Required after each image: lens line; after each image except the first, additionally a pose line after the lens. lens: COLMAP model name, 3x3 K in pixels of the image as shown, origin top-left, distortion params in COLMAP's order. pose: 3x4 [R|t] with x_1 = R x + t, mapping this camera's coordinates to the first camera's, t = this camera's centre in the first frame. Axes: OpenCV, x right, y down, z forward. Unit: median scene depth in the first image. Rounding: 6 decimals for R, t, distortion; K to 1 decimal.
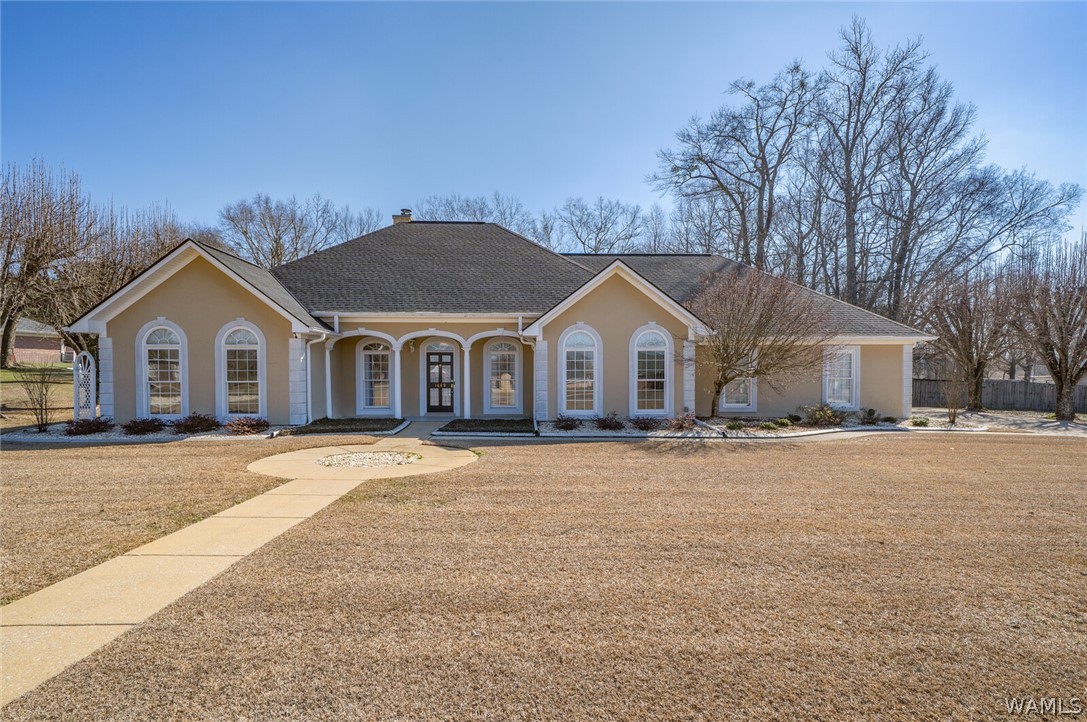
lens RADIAL K [[492.7, 0, 542.8], [0, 492.7, 358.7], [0, 0, 1]] dist [0.005359, 0.000155]
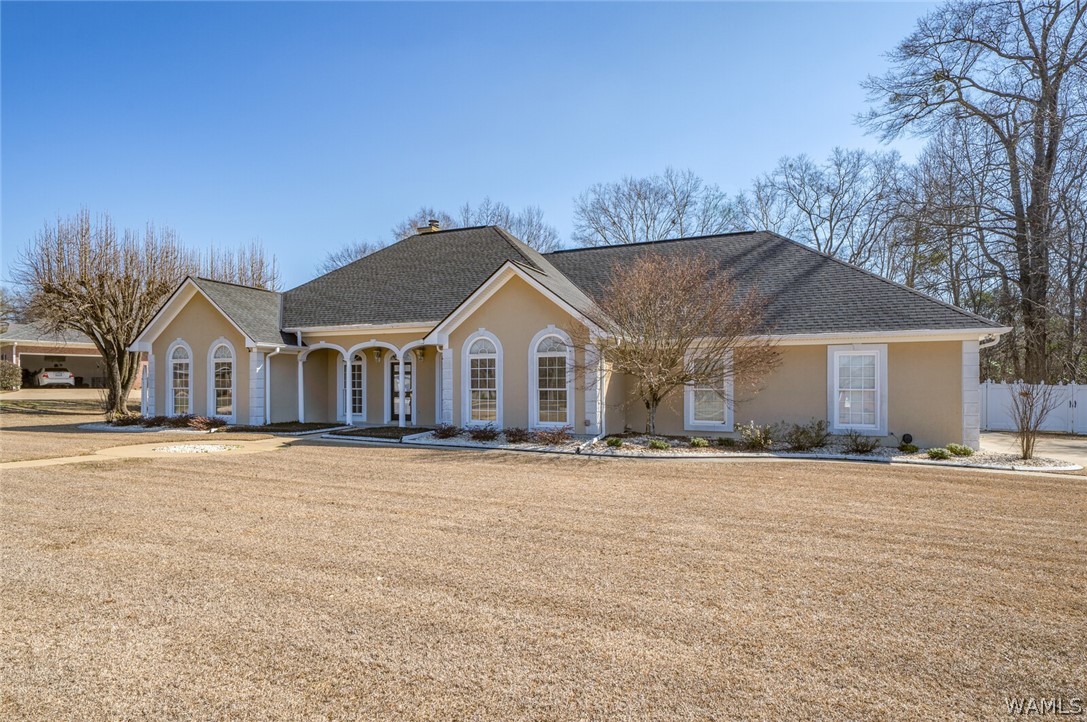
lens RADIAL K [[580.9, 0, 543.5], [0, 580.9, 367.0], [0, 0, 1]] dist [0.022628, 0.002181]
pose [[0.905424, -0.009740, -0.424396, 0.647708], [0.010563, 0.999944, -0.000413, 0.001803], [0.424377, -0.004109, 0.905476, 0.021894]]
